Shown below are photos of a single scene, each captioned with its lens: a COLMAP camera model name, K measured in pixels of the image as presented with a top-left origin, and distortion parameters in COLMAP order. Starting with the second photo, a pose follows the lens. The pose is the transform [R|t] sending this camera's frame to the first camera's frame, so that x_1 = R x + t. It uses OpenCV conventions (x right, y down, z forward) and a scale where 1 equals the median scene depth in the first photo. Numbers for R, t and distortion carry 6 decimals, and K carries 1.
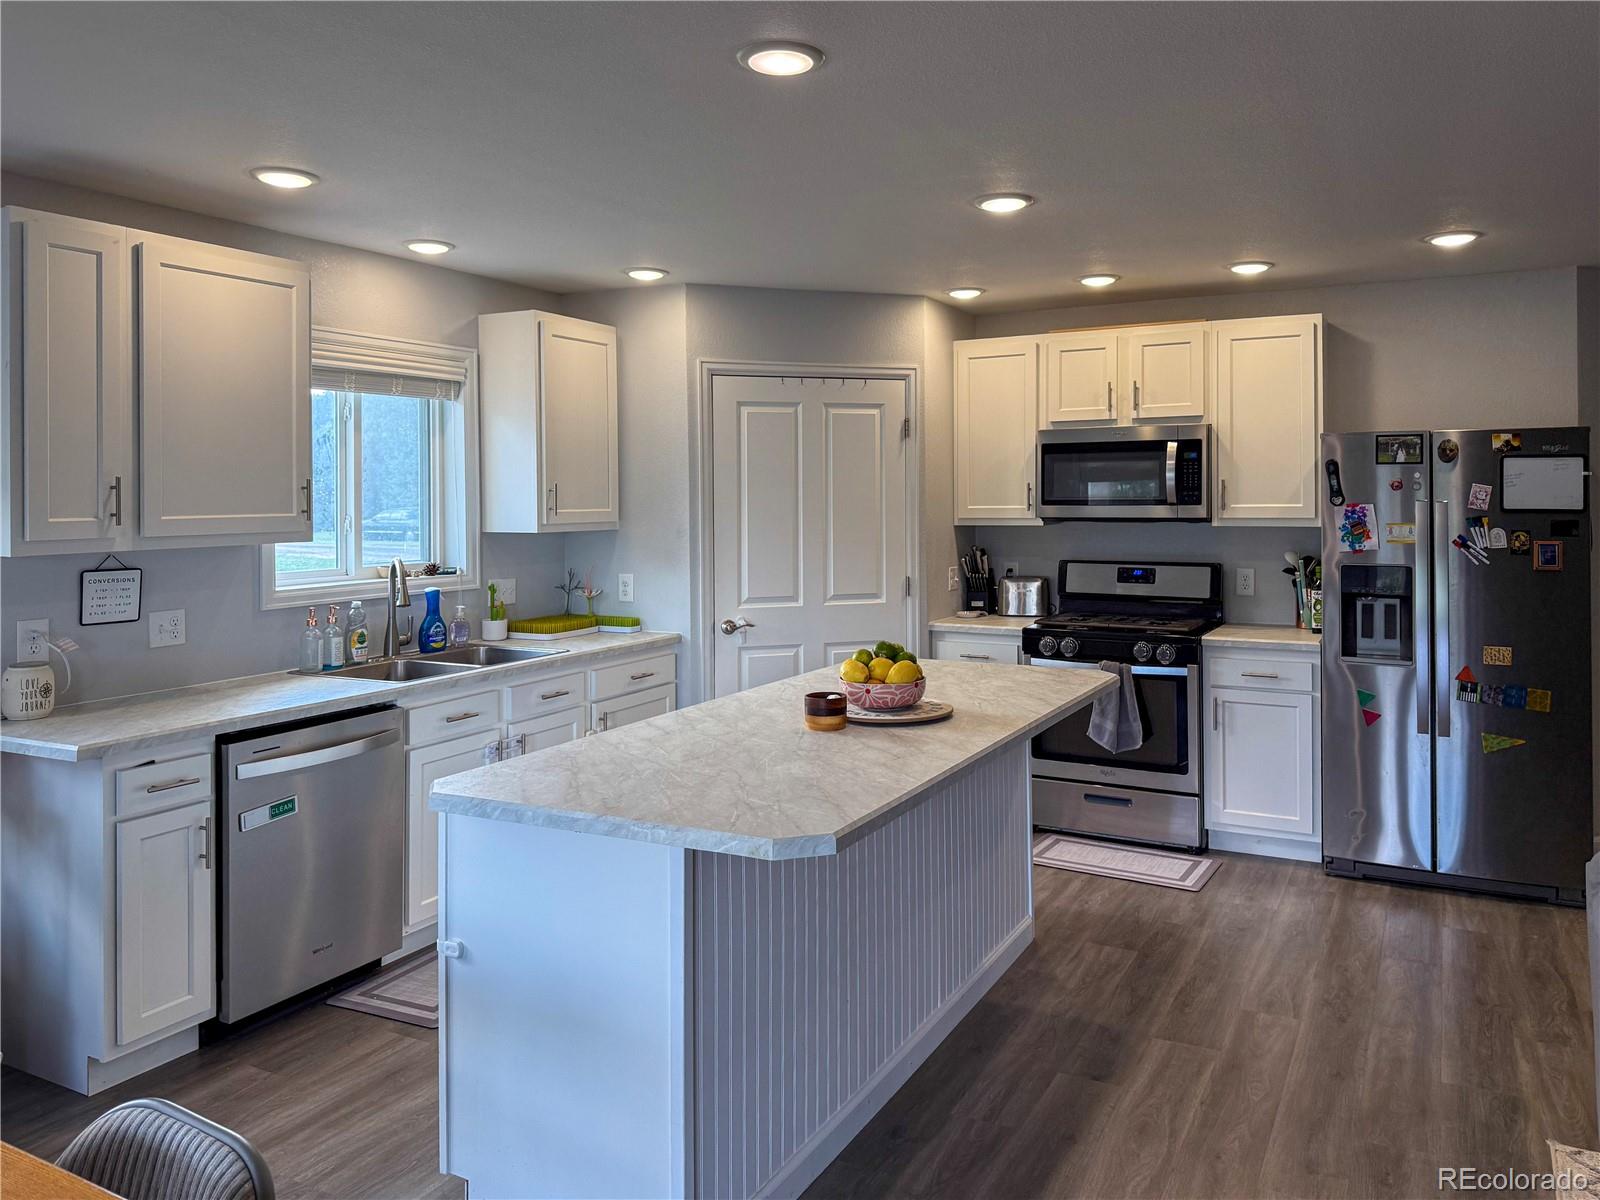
lens RADIAL K [[1162.6, 0, 835.9], [0, 1162.6, 494.6], [0, 0, 1]] dist [0.038226, -0.013508]
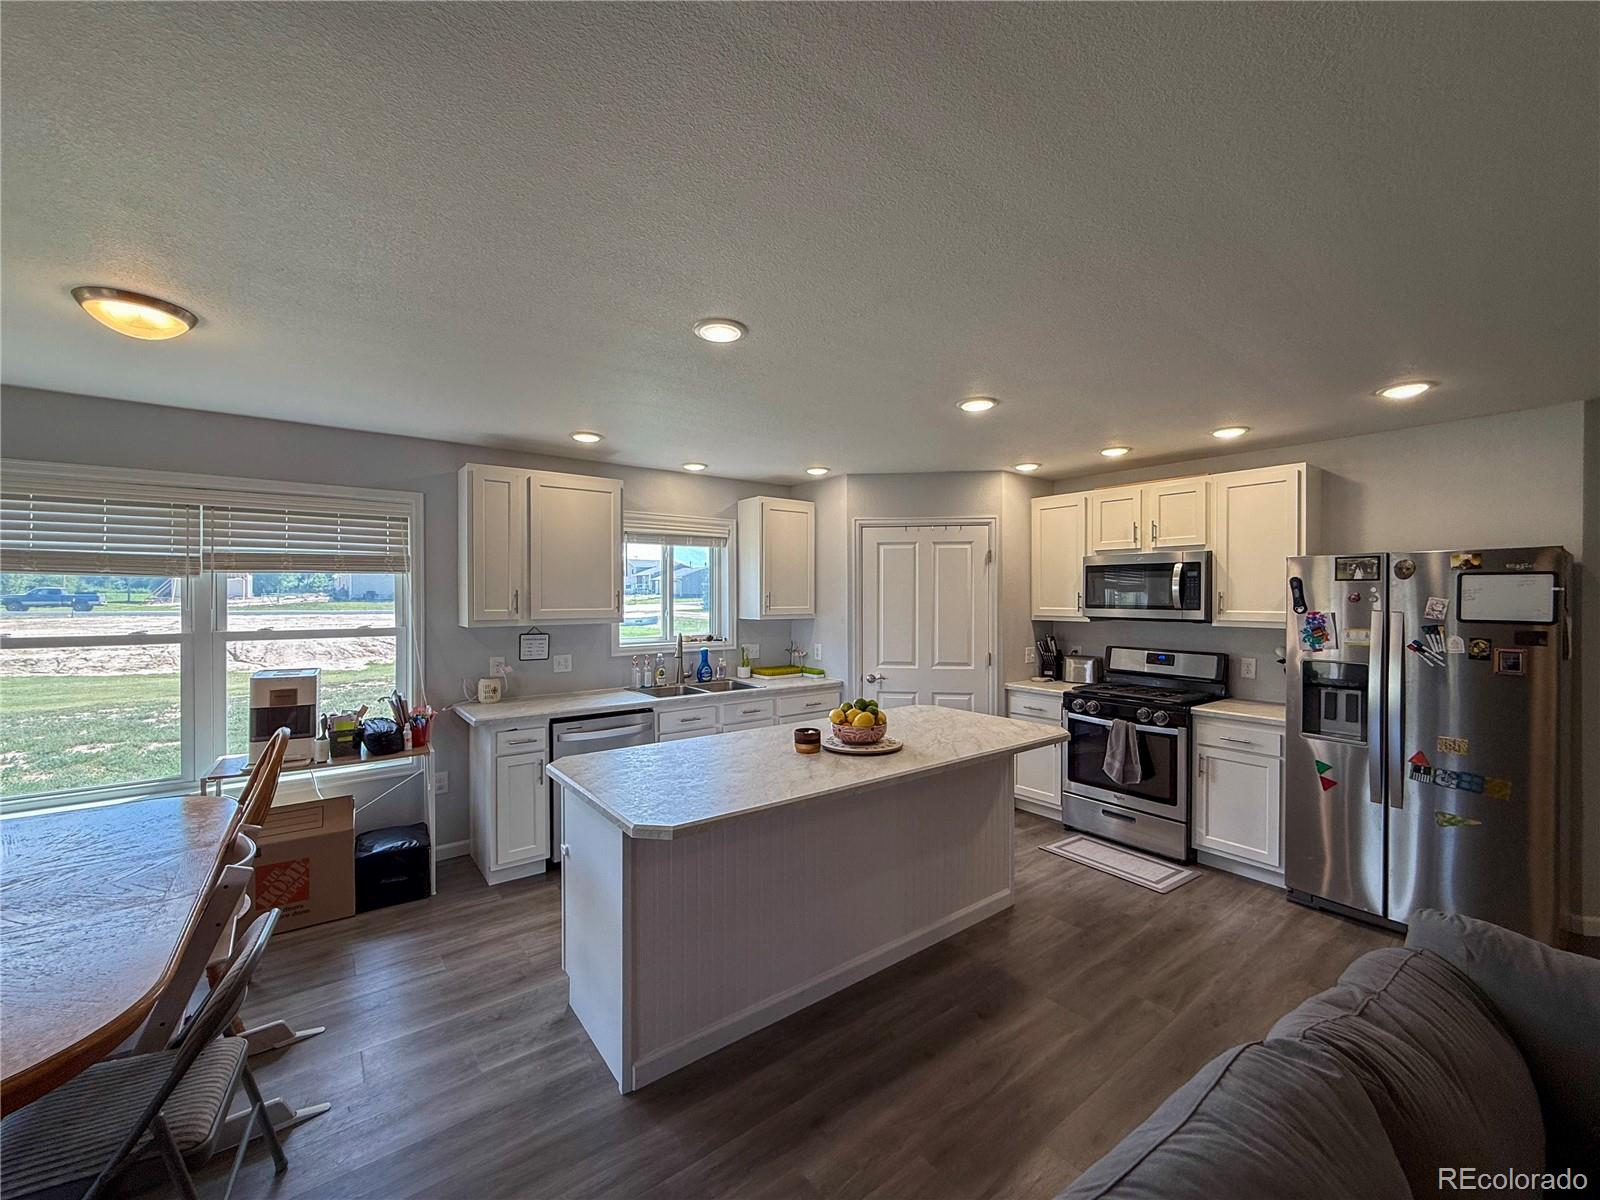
lens RADIAL K [[642.9, 0, 797.1], [0, 642.9, 599.9], [0, 0, 1]] dist [0.003148, 0.001176]
pose [[0.903662, 0.009741, -0.428136, 0.219596], [-0.005749, 0.999927, 0.010615, -0.008741], [0.428209, -0.007131, 0.903652, 0.128543]]
